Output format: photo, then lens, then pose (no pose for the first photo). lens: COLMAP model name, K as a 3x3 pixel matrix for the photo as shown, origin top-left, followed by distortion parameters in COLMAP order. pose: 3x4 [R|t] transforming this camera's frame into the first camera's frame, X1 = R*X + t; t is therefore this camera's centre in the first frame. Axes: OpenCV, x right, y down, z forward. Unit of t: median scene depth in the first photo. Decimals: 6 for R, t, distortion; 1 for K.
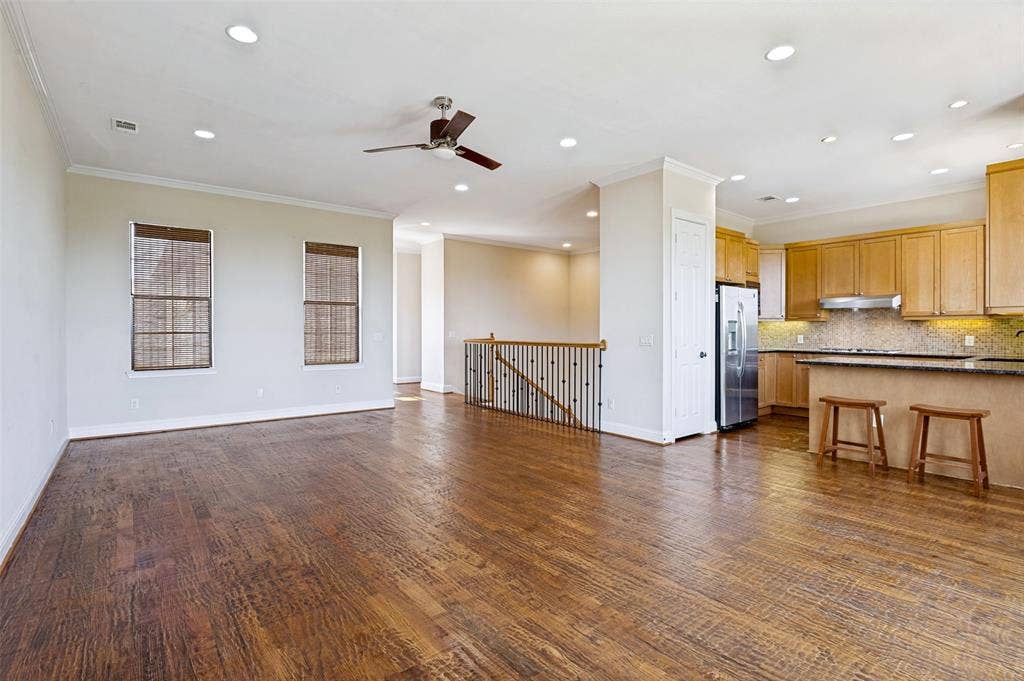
lens RADIAL K [[510.1, 0, 522.2], [0, 510.1, 334.3], [0, 0, 1]] dist [-0.006705, 0.002313]
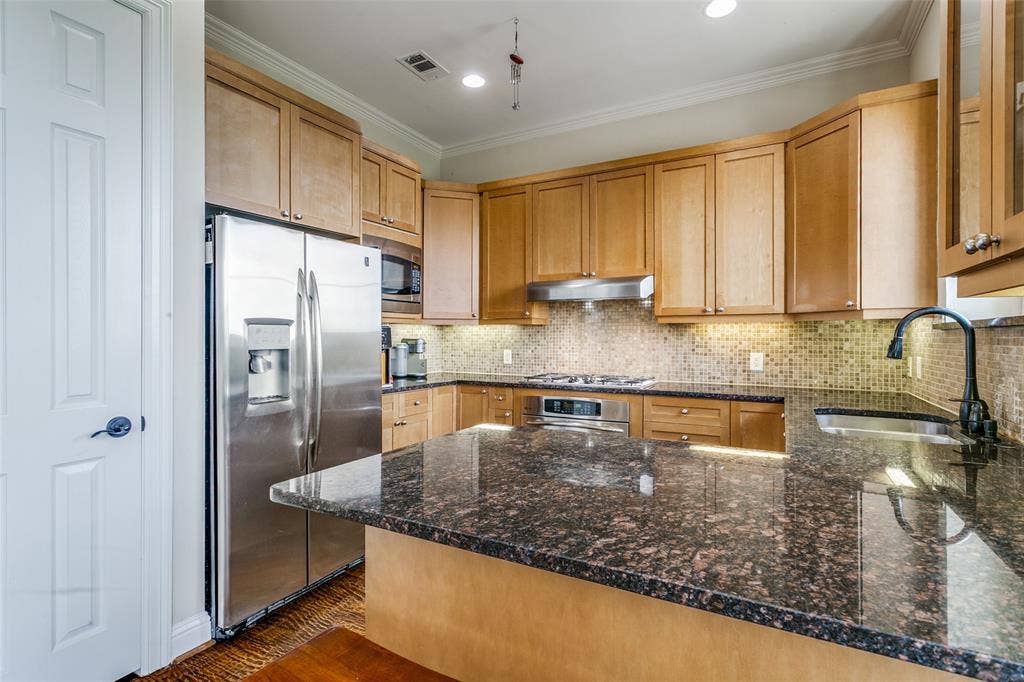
lens RADIAL K [[476.6, 0, 548.2], [0, 476.6, 333.6], [0, 0, 1]] dist [0.003374, 0.000953]
pose [[0.914927, 0.003030, 0.403608, 0.442719], [0.002428, 0.999912, -0.013010, -0.011164], [-0.403612, 0.012883, 0.914839, 0.588998]]
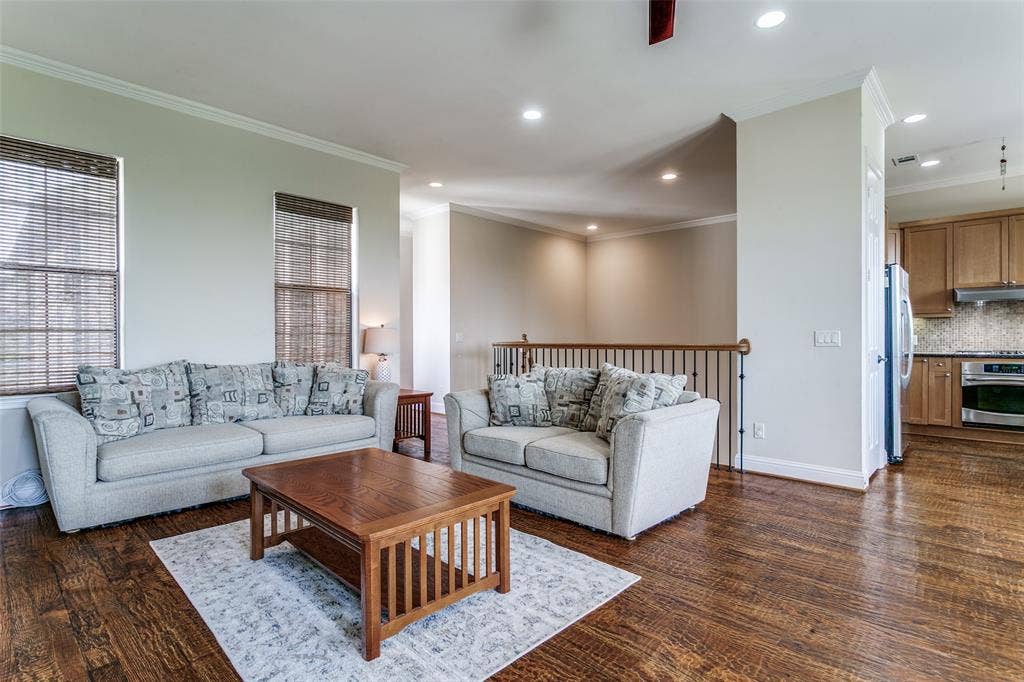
lens RADIAL K [[510.1, 0, 518.9], [0, 510.1, 340.1], [0, 0, 1]] dist [-0.006705, 0.002313]
pose [[0.987609, -0.003001, 0.156903, -0.246598], [0.004256, 0.999962, -0.007662, 0.015513], [-0.156874, 0.008235, 0.987584, 0.345146]]
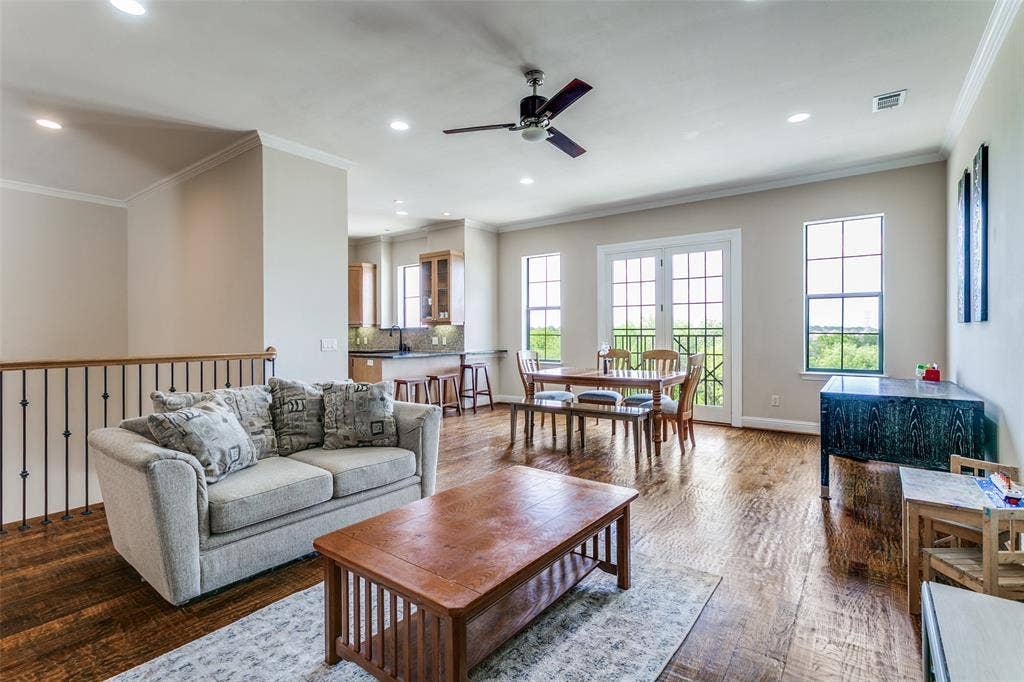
lens RADIAL K [[476.6, 0, 515.2], [0, 476.6, 332.9], [0, 0, 1]] dist [0.003374, 0.000953]
pose [[-0.270377, 0.002140, 0.962752, -0.605570], [0.014323, 0.999896, 0.001800, -0.005831], [-0.962648, 0.014276, -0.270380, 0.807138]]
